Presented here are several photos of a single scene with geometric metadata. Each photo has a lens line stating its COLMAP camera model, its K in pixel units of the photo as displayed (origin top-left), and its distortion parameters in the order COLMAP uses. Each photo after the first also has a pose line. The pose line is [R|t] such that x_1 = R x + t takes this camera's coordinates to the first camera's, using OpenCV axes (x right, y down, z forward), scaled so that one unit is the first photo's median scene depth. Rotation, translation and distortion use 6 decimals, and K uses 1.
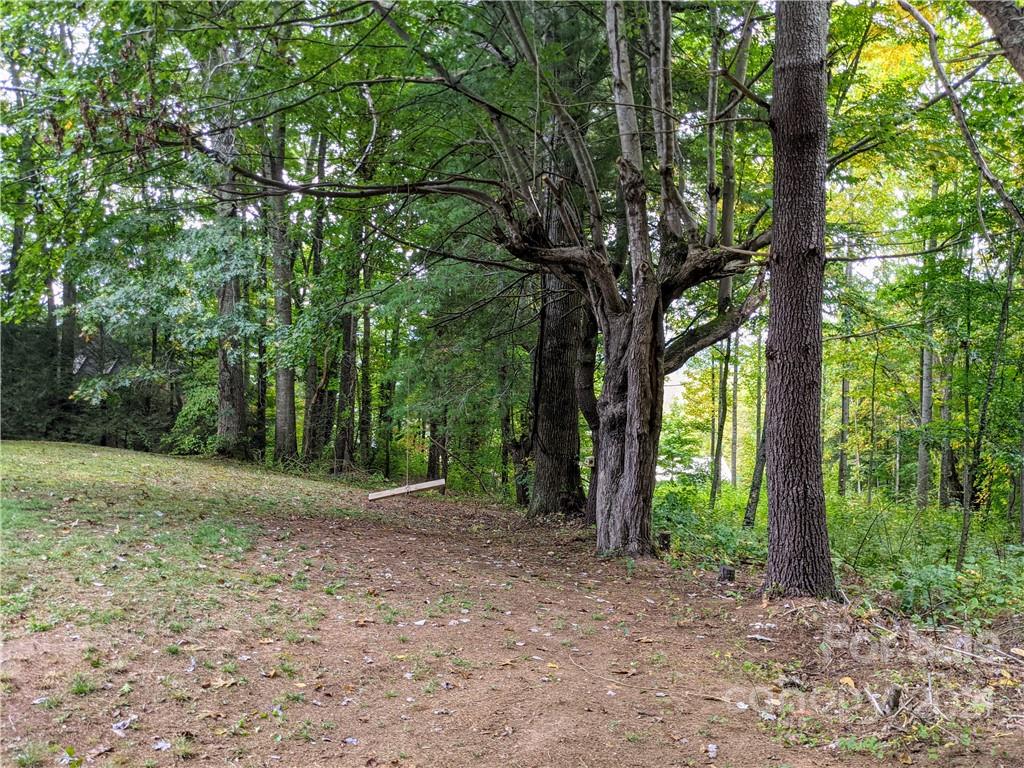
lens RADIAL K [[816.8, 0, 515.6], [0, 816.8, 387.3], [0, 0, 1]] dist [0.069550, -0.102326]
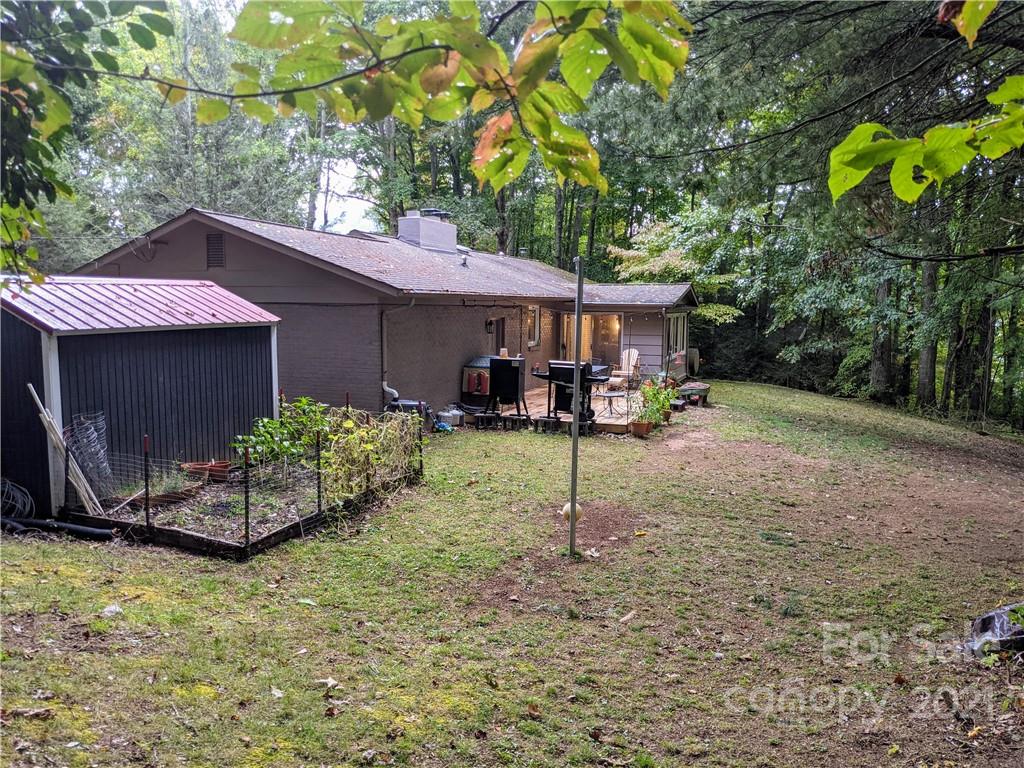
lens RADIAL K [[816.8, 0, 515.6], [0, 816.8, 387.3], [0, 0, 1]] dist [0.069550, -0.102326]
pose [[0.730203, 0.065714, -0.680062, 0.115530], [-0.012495, 0.996482, 0.082874, -0.035984], [0.683116, -0.052018, 0.728455, -0.330866]]
